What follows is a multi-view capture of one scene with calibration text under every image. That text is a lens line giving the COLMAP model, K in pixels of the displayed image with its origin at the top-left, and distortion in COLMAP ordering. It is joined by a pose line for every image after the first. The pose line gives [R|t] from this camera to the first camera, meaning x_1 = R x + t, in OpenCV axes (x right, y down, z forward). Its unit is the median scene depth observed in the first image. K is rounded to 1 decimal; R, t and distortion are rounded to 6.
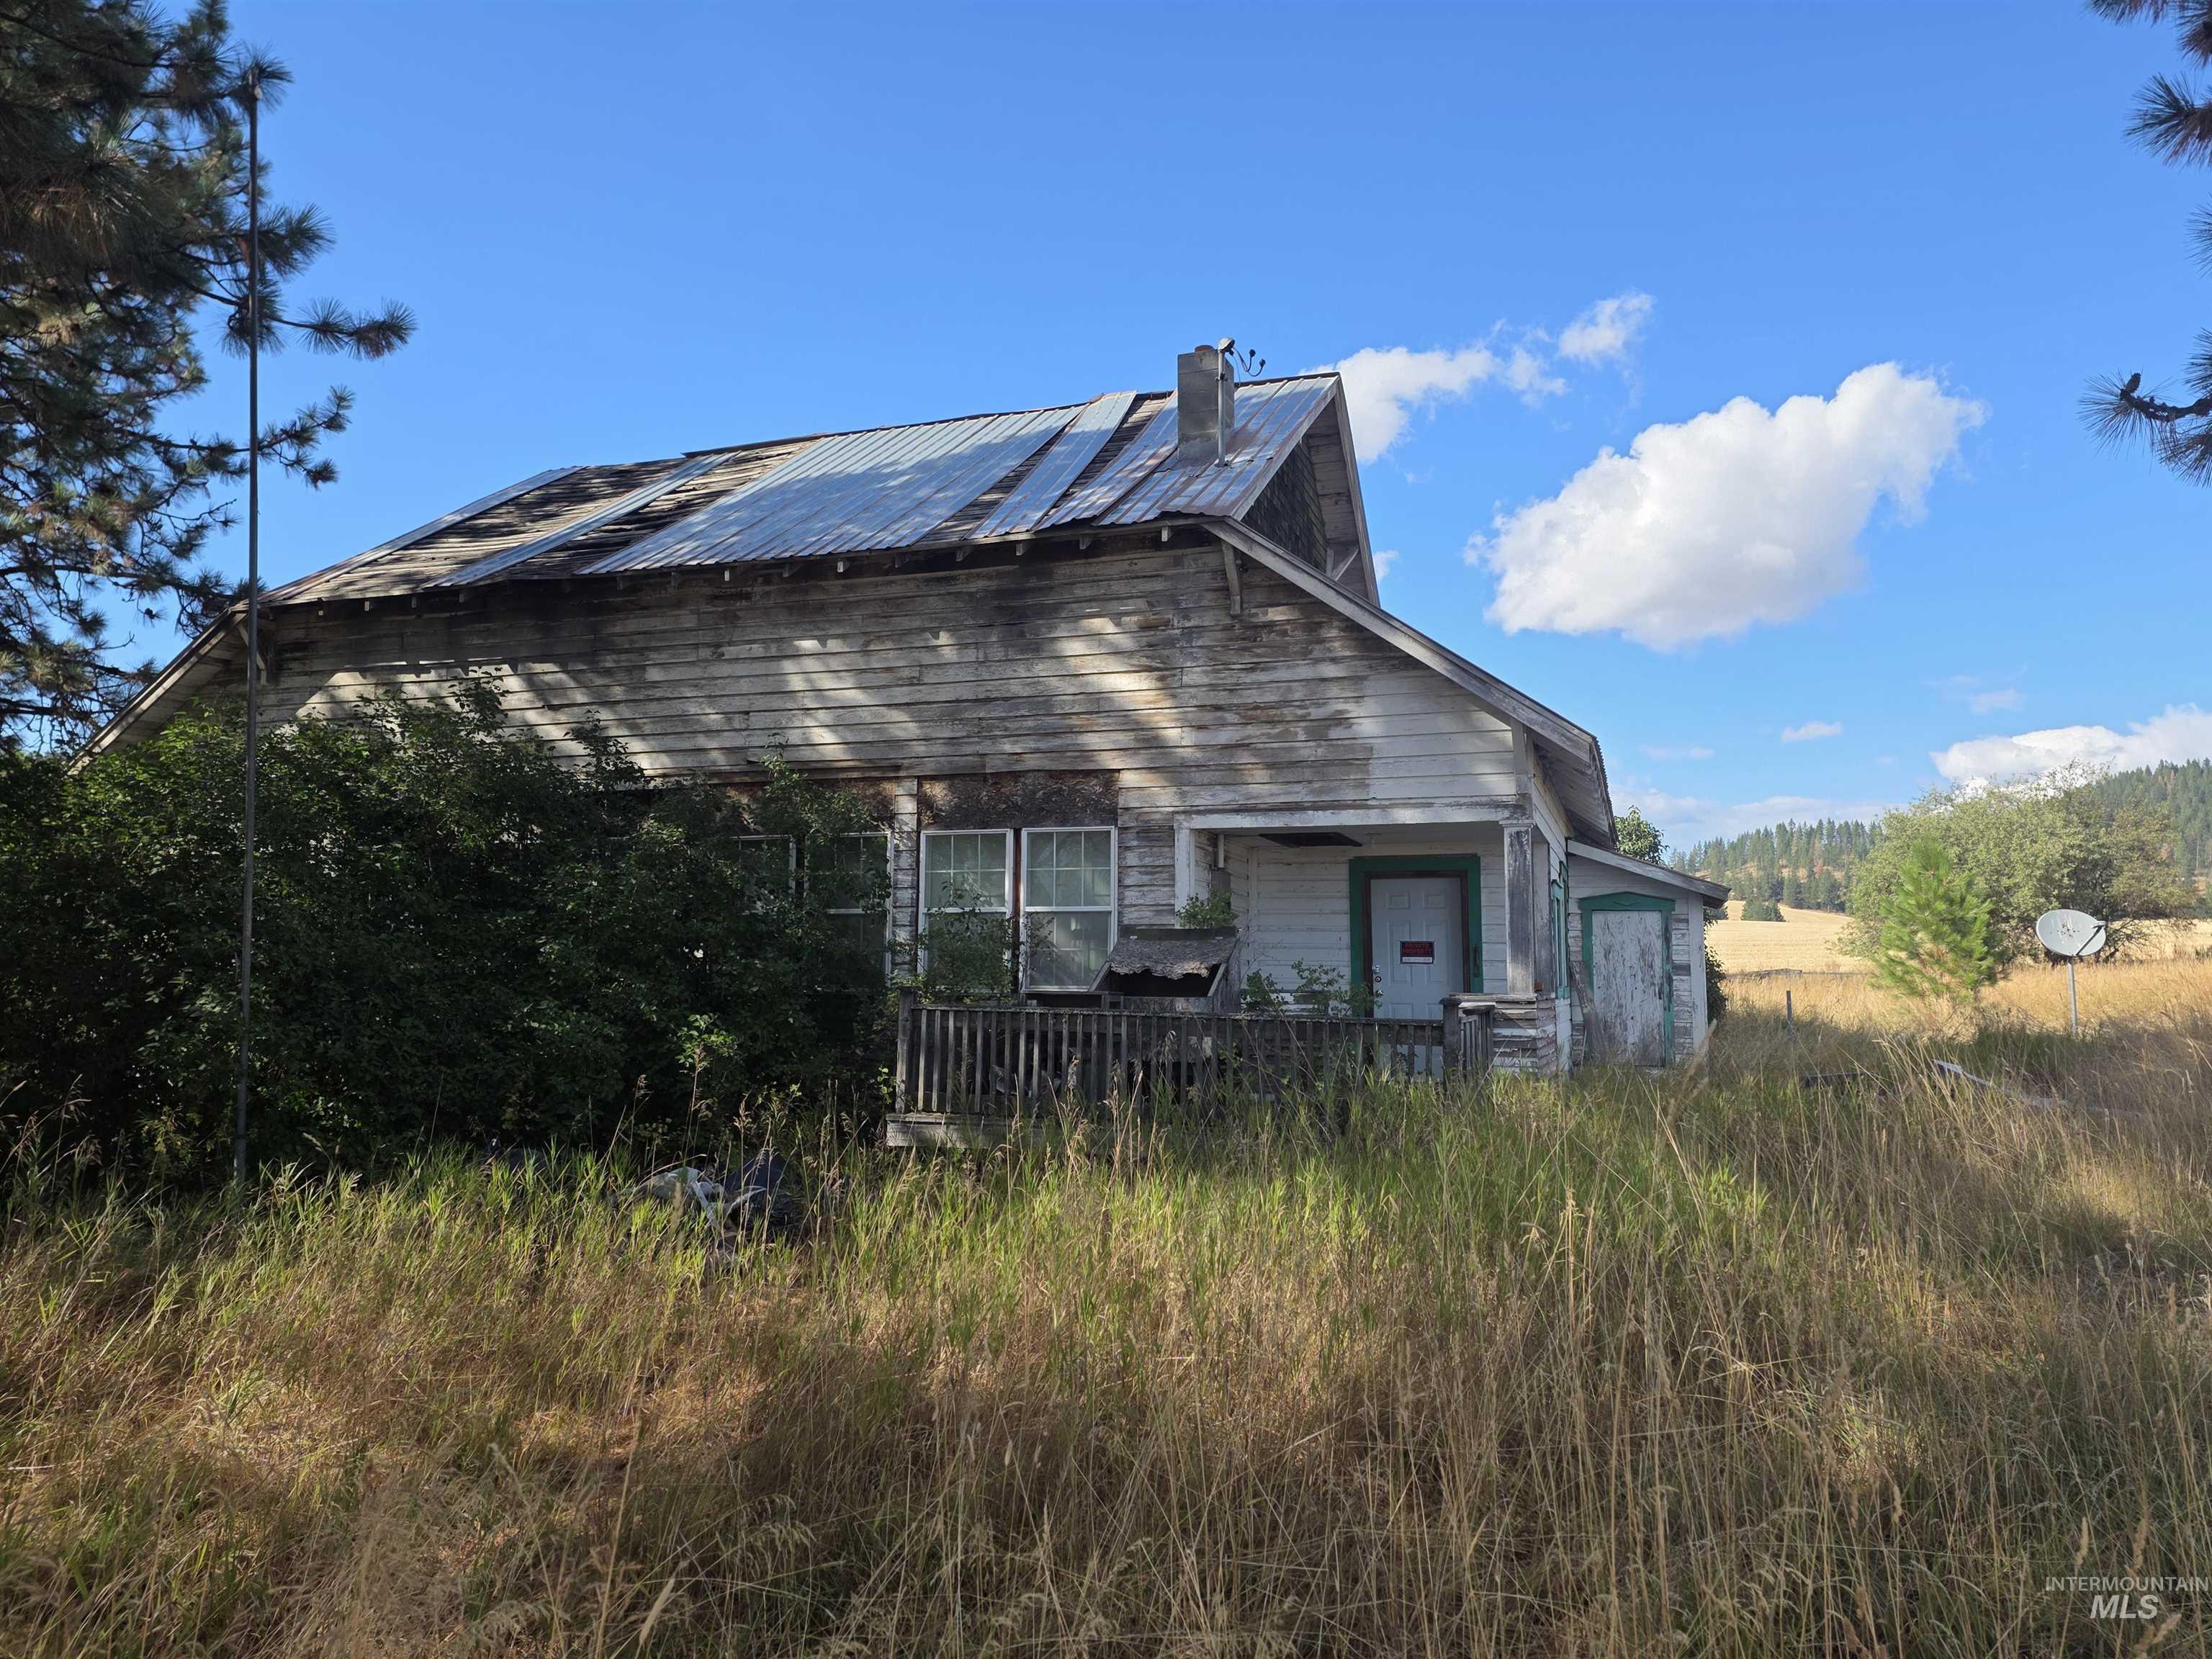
lens RADIAL K [[1632.0, 0, 1132.5], [0, 1632.0, 830.6], [0, 0, 1]] dist [0.008983, 0.001697]
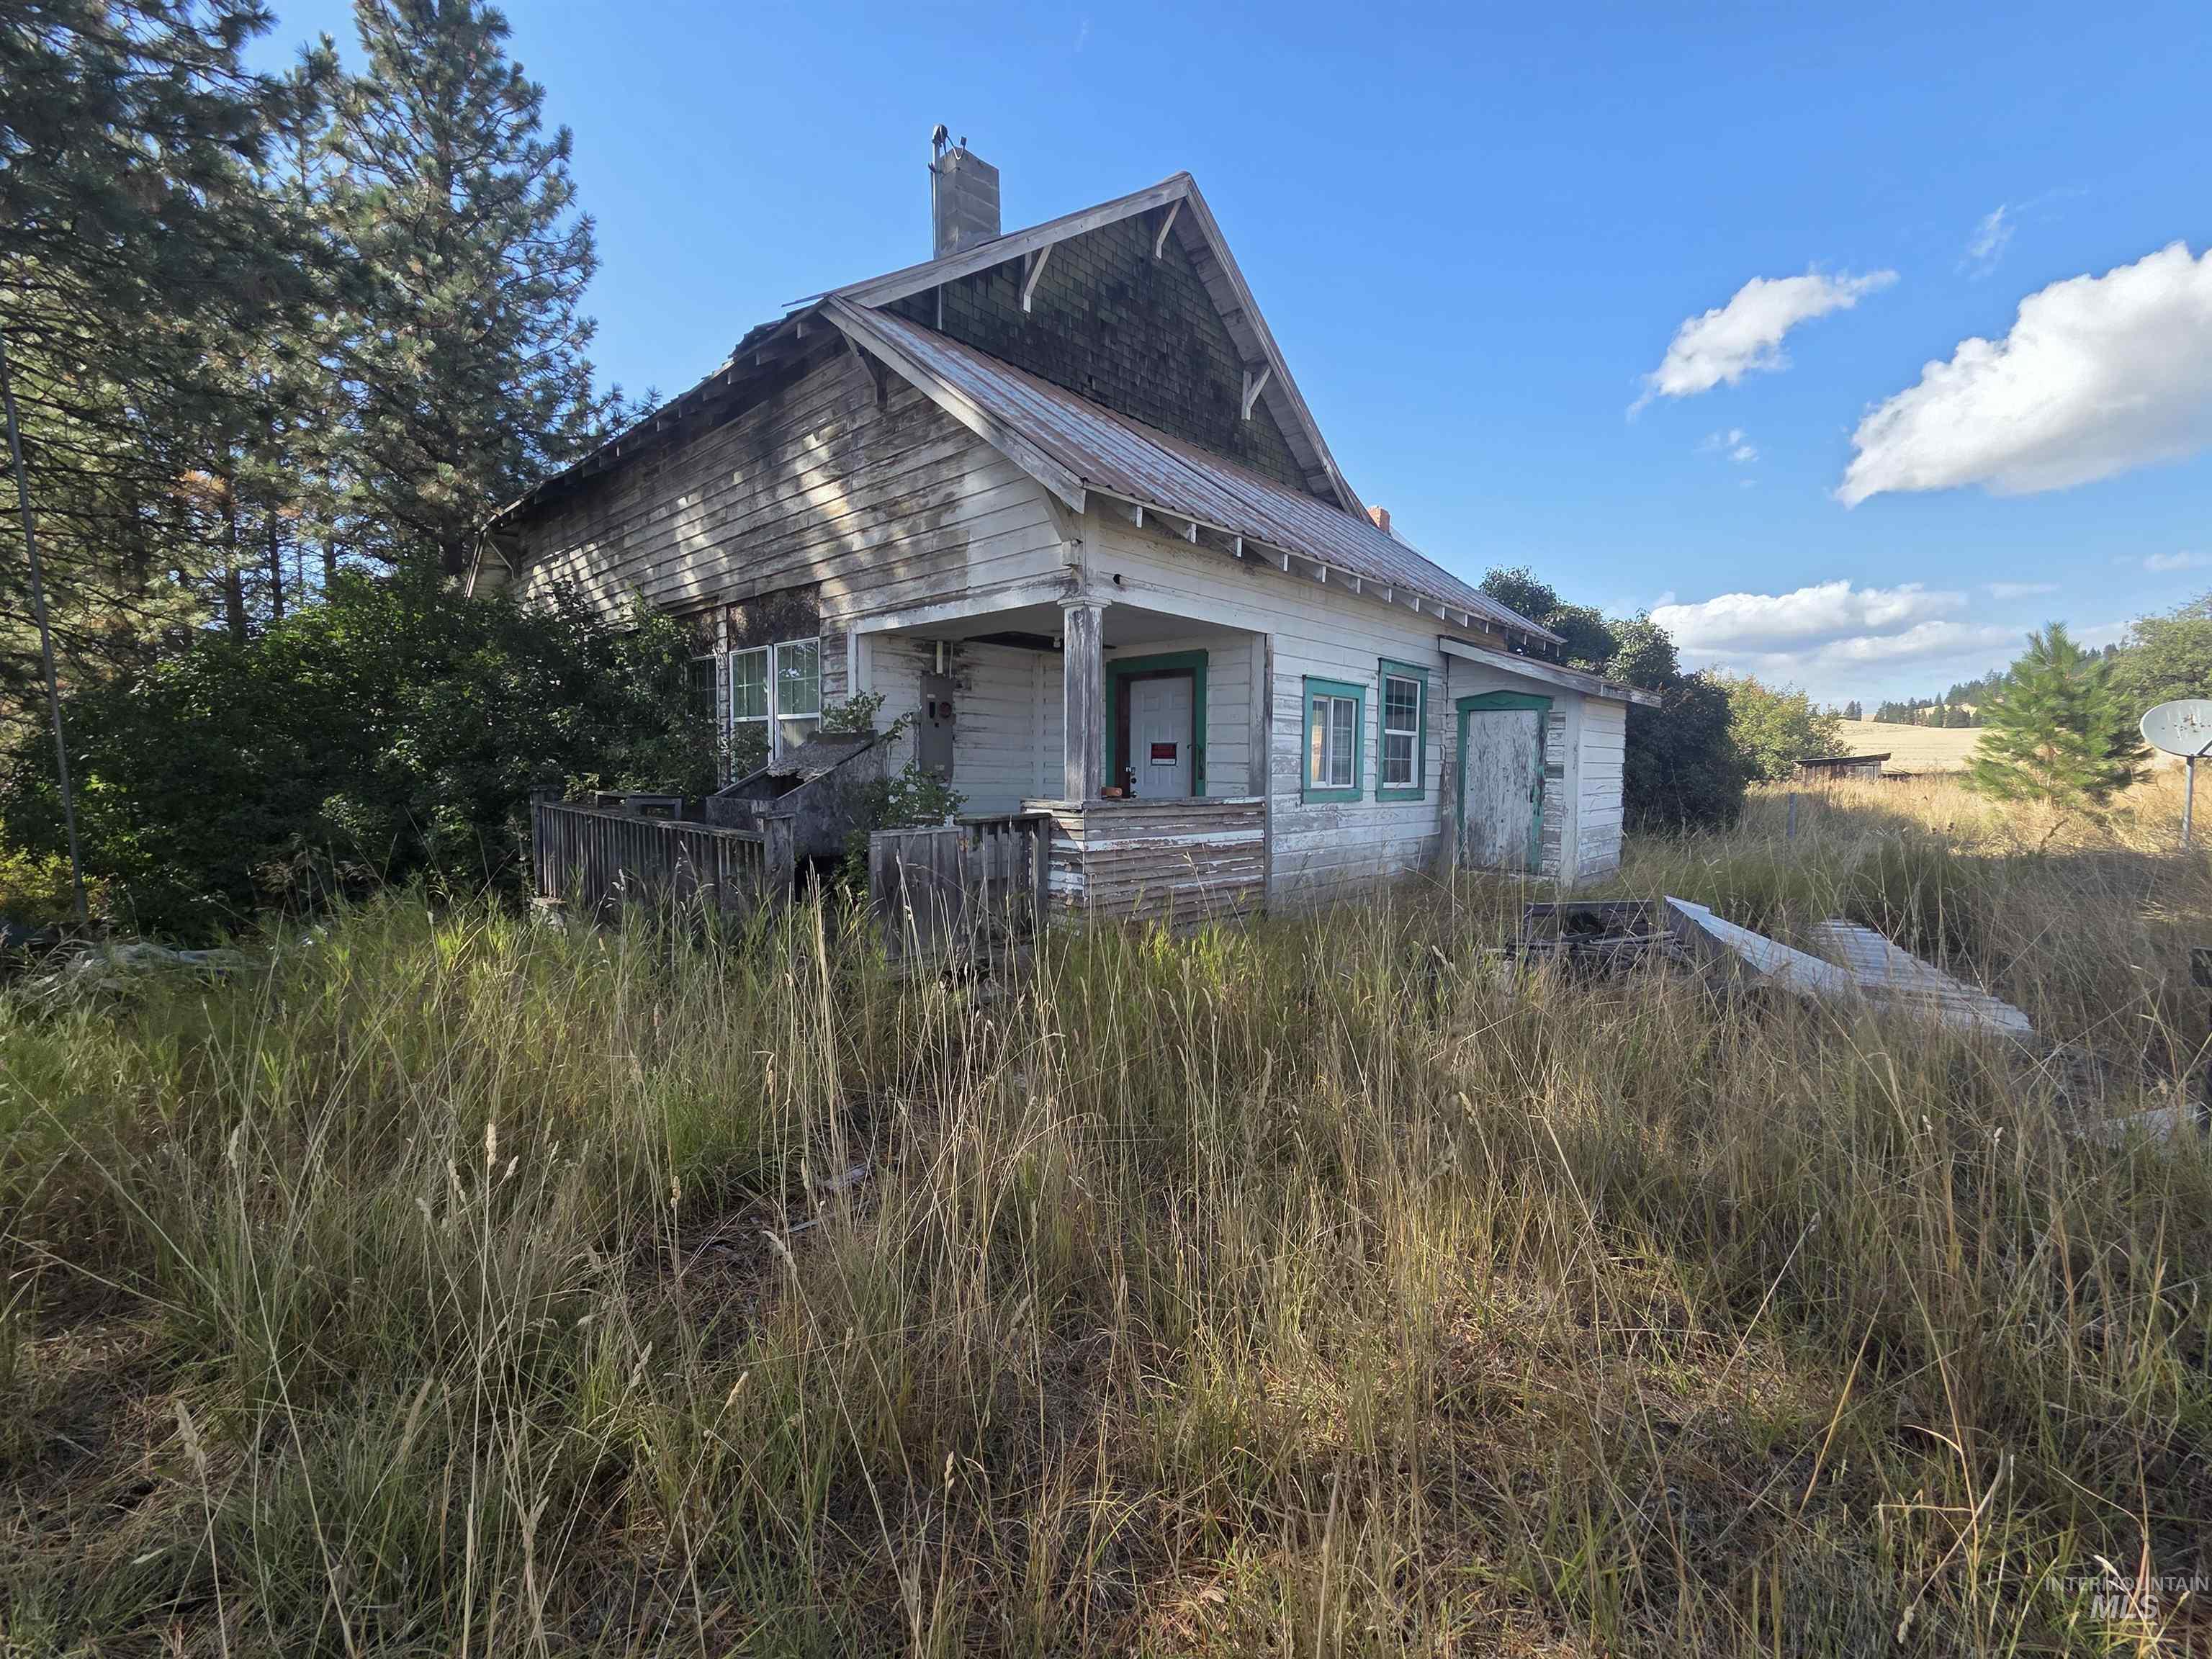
lens RADIAL K [[962.7, 0, 1108.8], [0, 962.7, 868.2], [0, 0, 1]] dist [-0.009960, -0.000056]
pose [[0.905380, 0.046367, -0.422063, 0.414449], [0.034384, 0.982749, 0.181722, 0.036762], [0.423208, -0.179039, 0.888167, 0.473354]]
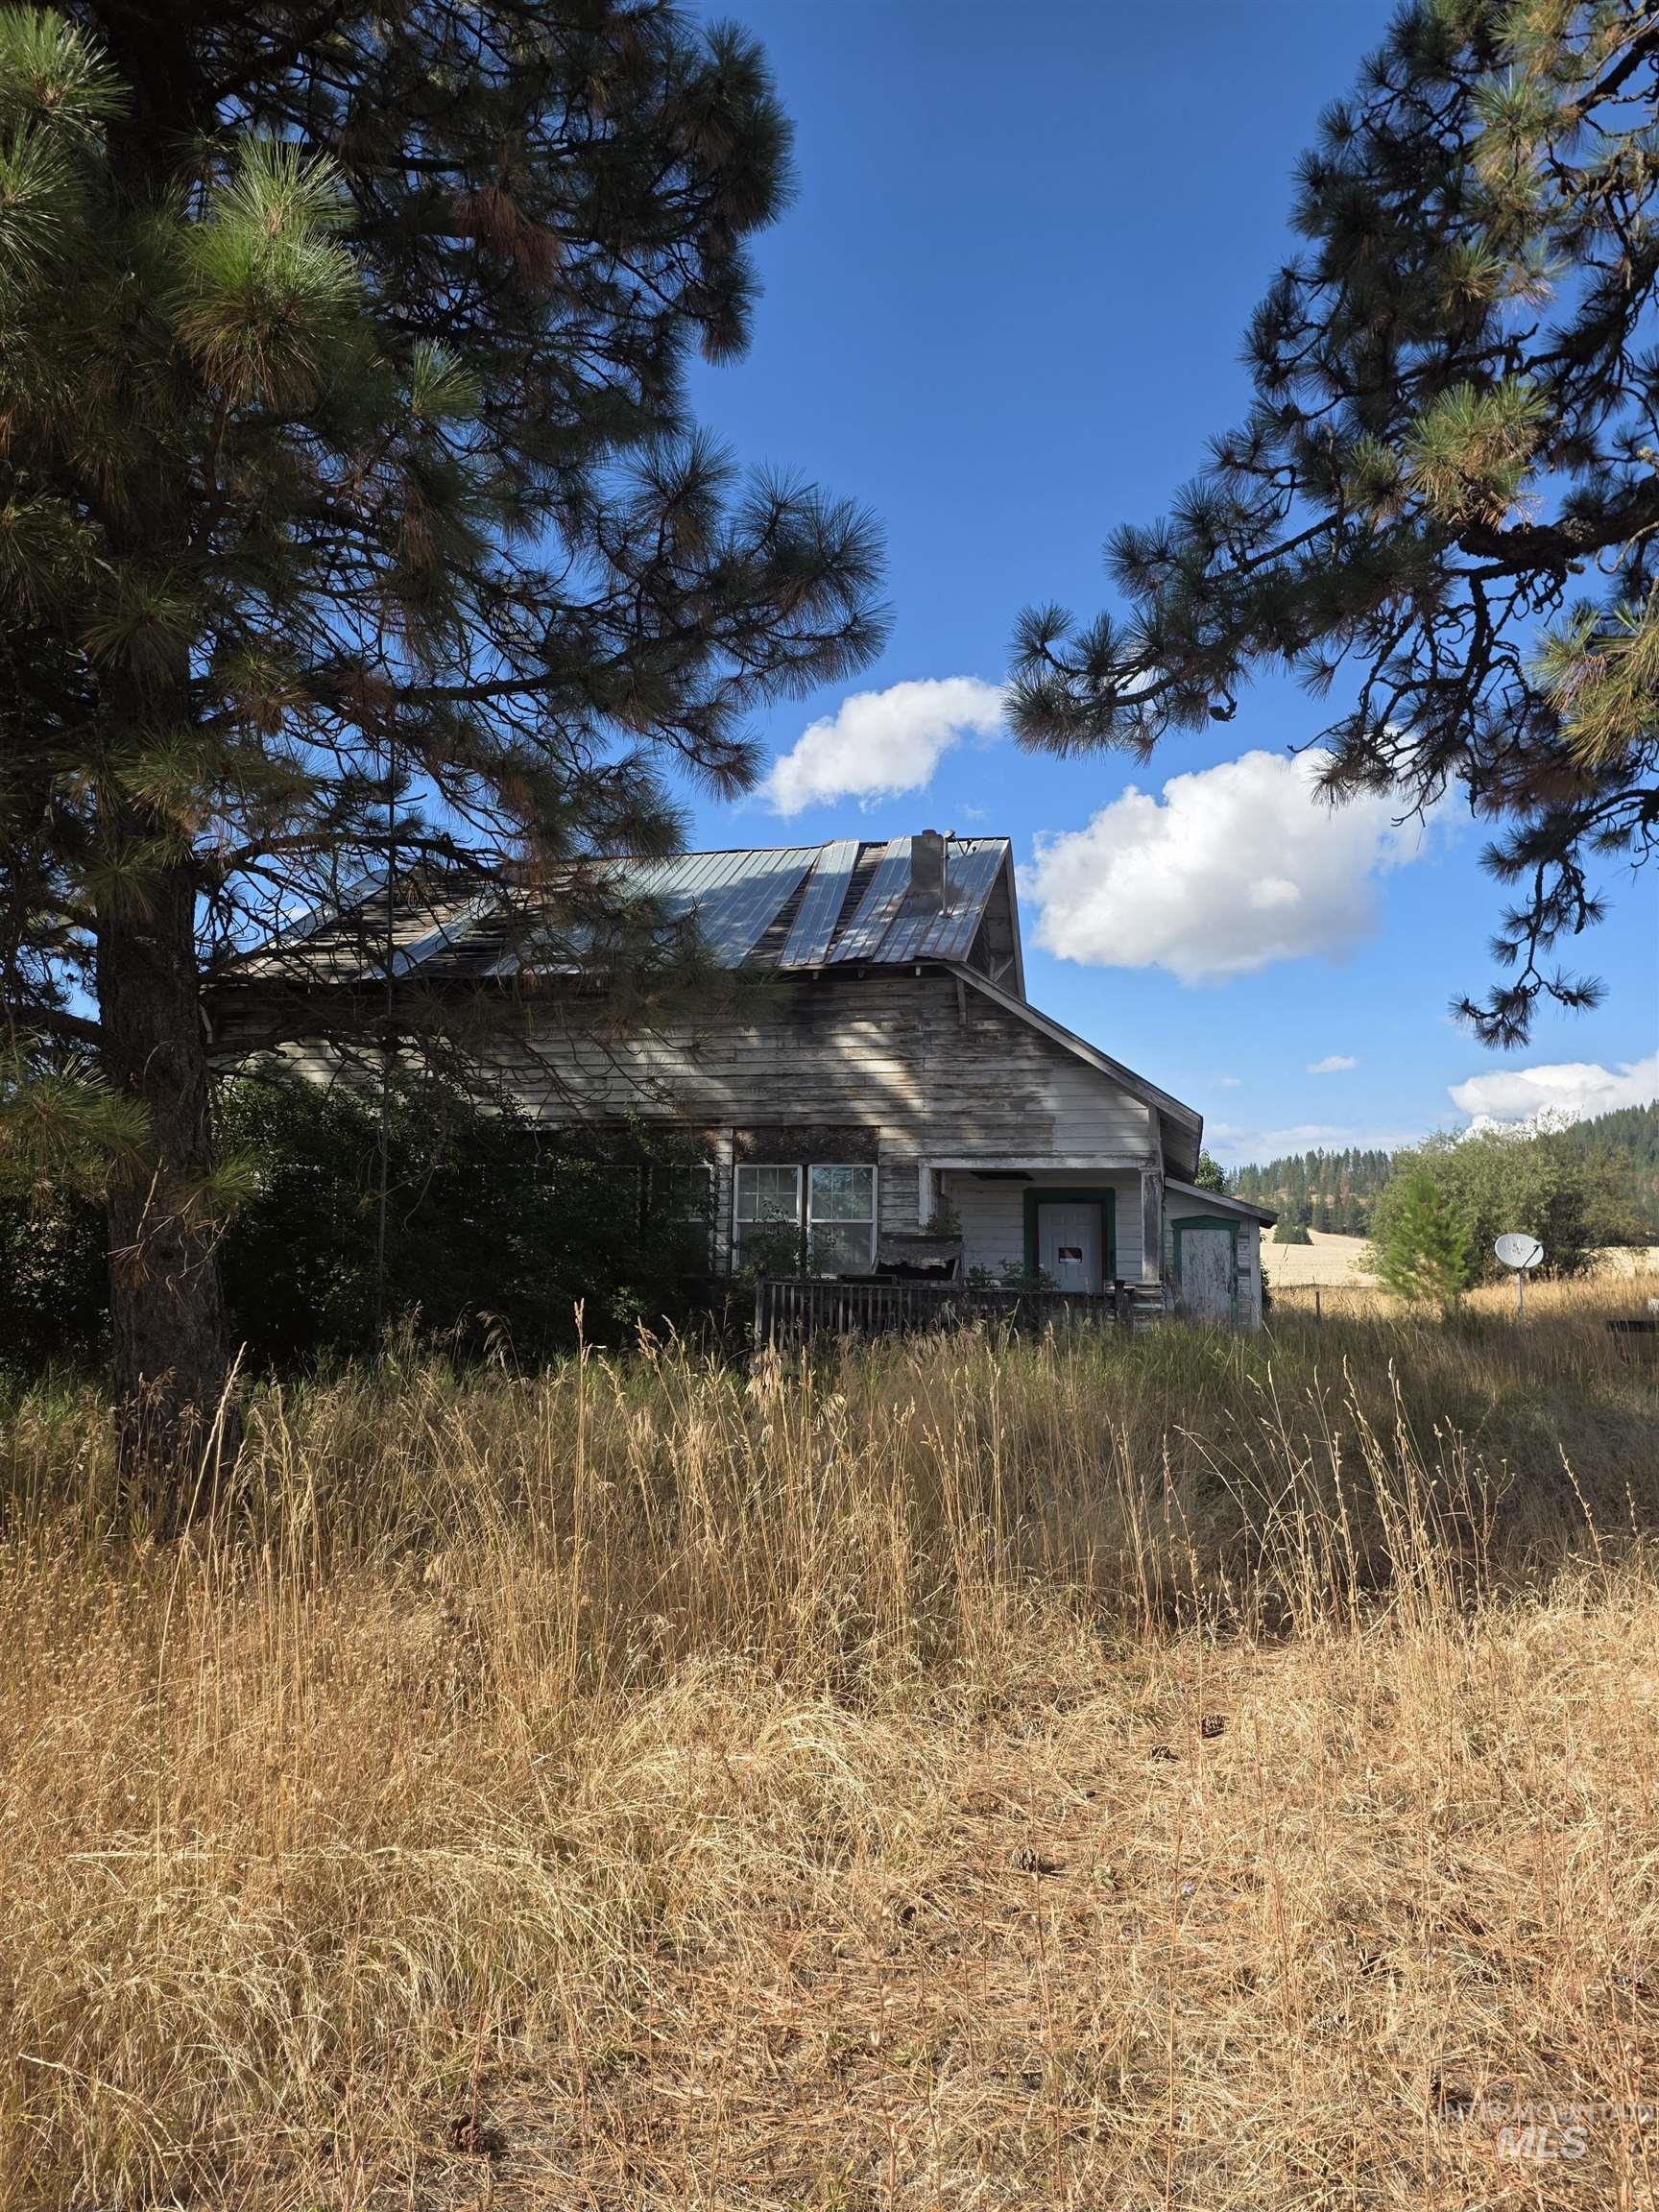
lens RADIAL K [[1632.0, 0, 829.5], [0, 1632.0, 1106.0], [0, 0, 1]] dist [0.008983, 0.001697]
pose [[0.995618, 0.021950, 0.090898, -0.177242], [-0.019696, 0.999478, -0.025620, -0.016740], [-0.091413, 0.023718, 0.995531, -0.434971]]
